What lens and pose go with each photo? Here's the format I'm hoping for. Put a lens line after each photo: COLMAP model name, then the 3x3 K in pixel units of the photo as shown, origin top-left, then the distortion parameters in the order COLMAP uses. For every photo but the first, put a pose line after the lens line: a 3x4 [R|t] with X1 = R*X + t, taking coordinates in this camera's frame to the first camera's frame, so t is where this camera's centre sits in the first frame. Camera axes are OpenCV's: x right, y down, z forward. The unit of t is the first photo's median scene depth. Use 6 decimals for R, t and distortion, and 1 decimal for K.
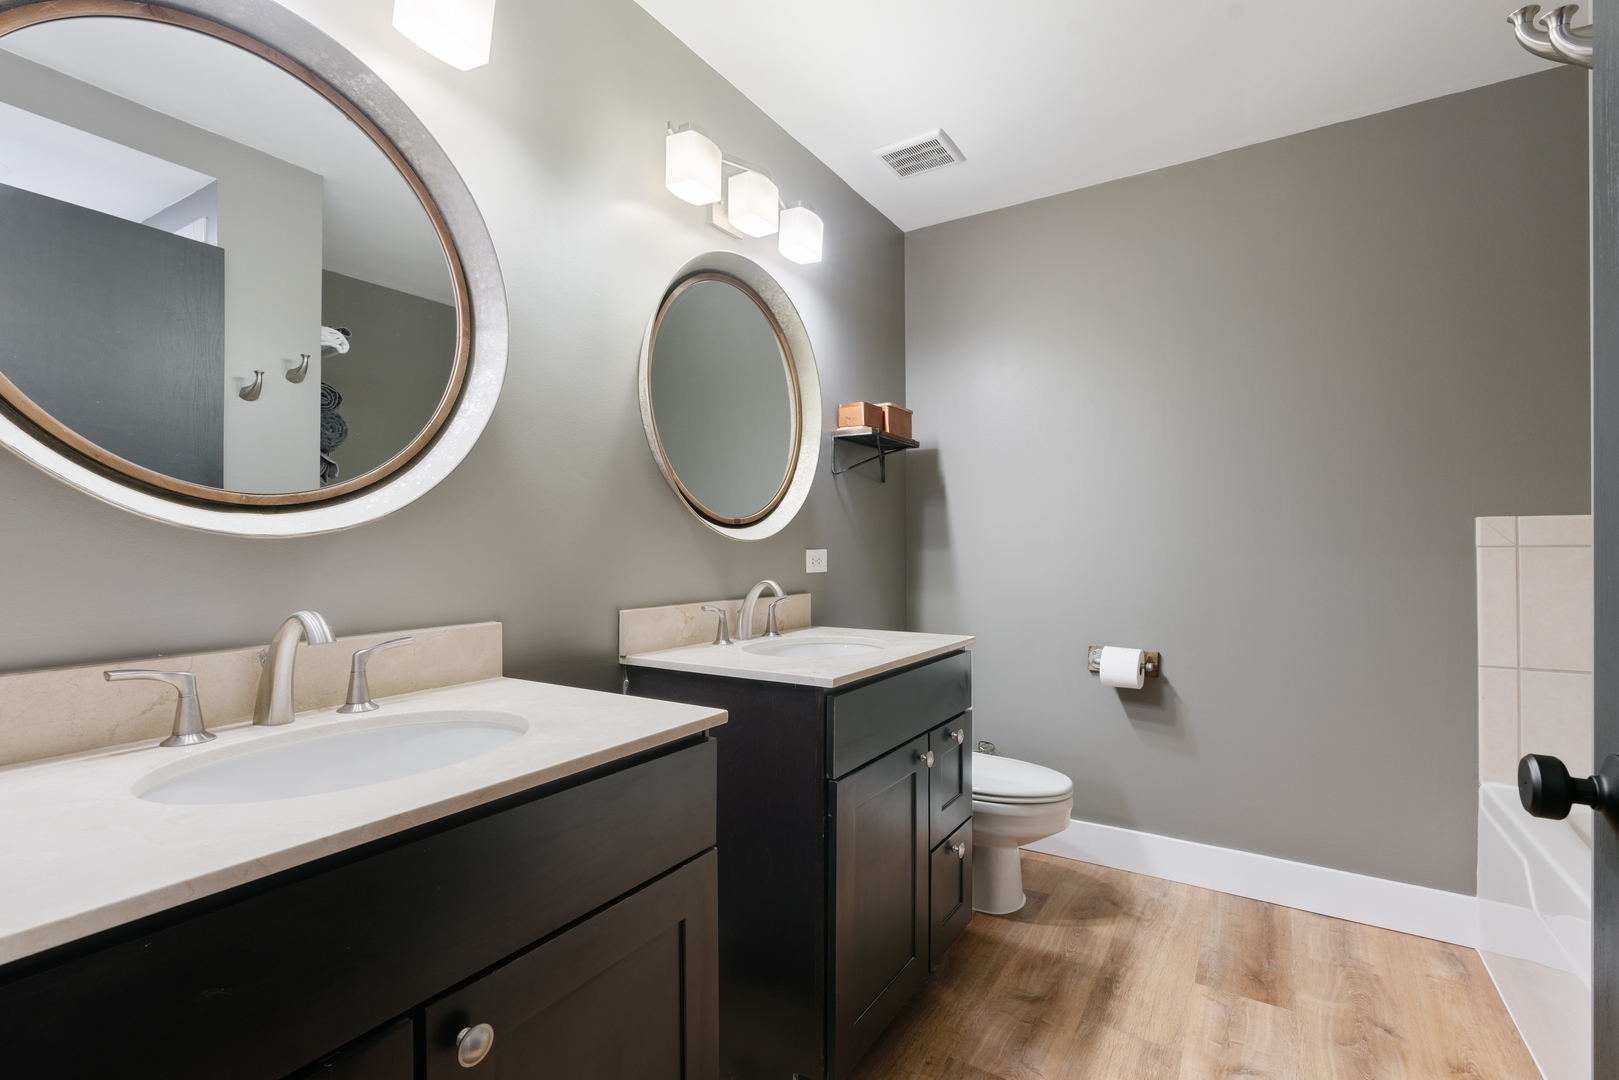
lens RADIAL K [[727.2, 0, 806.9], [0, 727.2, 548.6], [0, 0, 1]] dist [-0.002745, 0.000572]
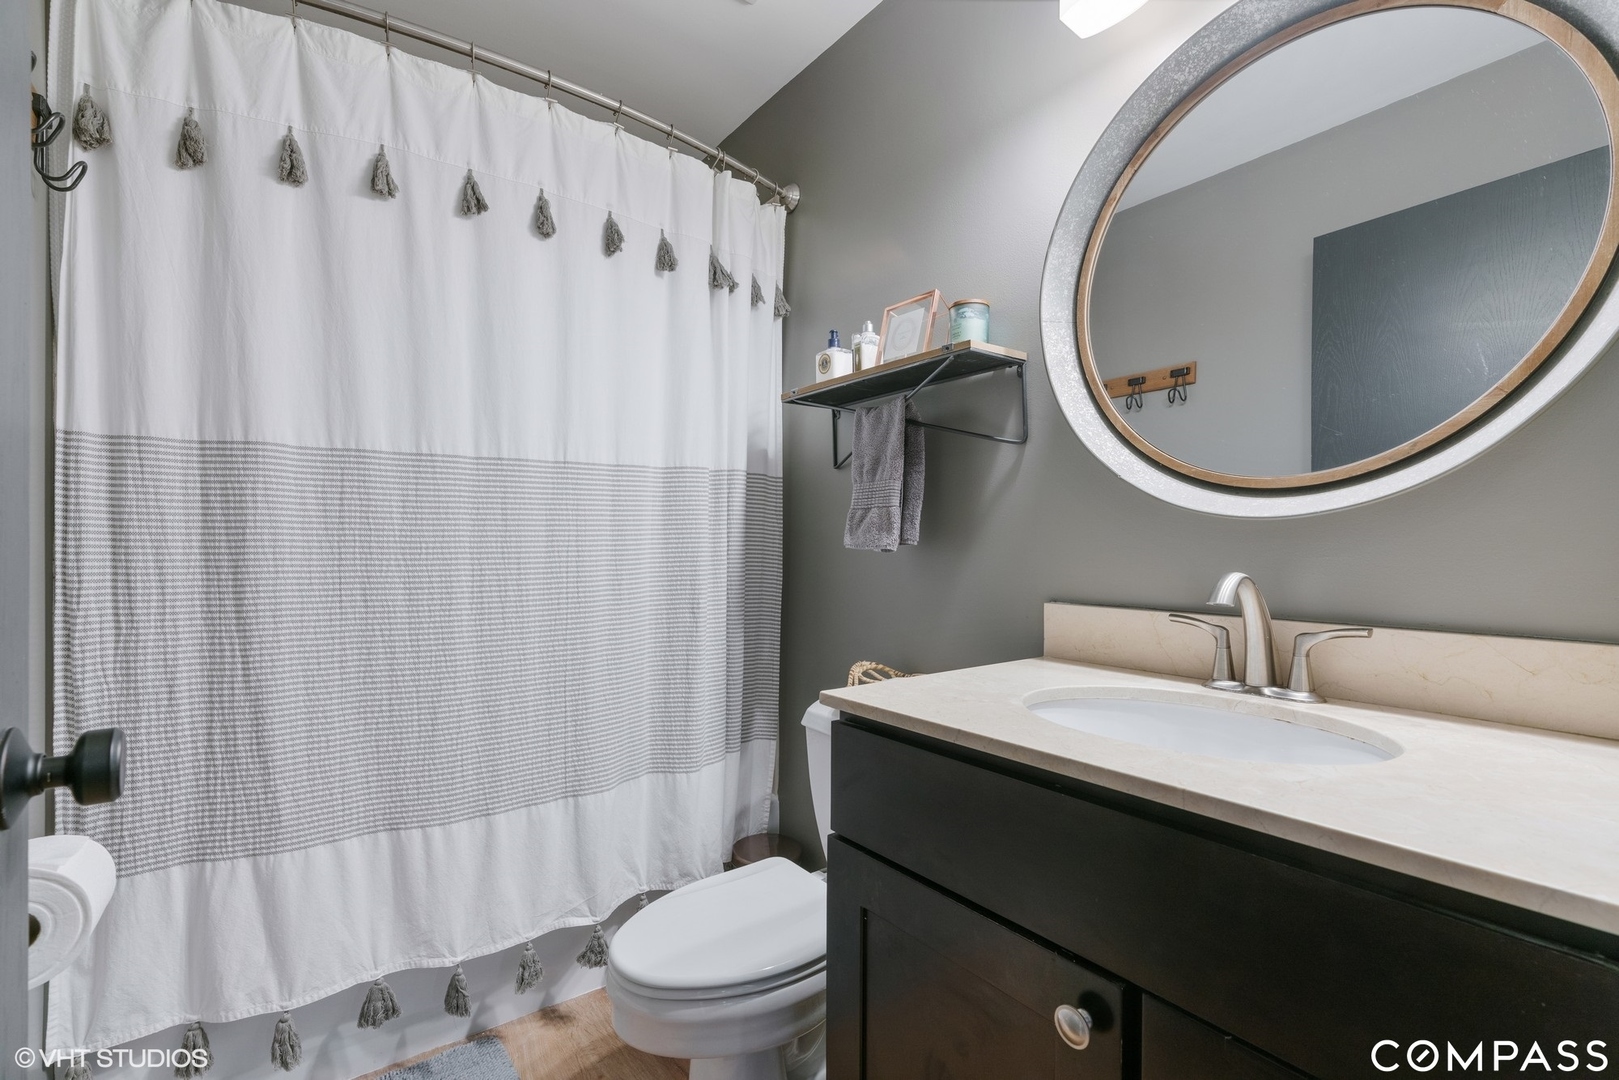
lens RADIAL K [[727.2, 0, 806.9], [0, 727.2, 548.6], [0, 0, 1]] dist [-0.002745, 0.000572]
pose [[-0.366493, 0.016161, -0.930280, 0.519648], [0.006915, 0.999869, 0.014646, 0.009879], [0.930395, -0.001065, -0.366557, 0.852538]]
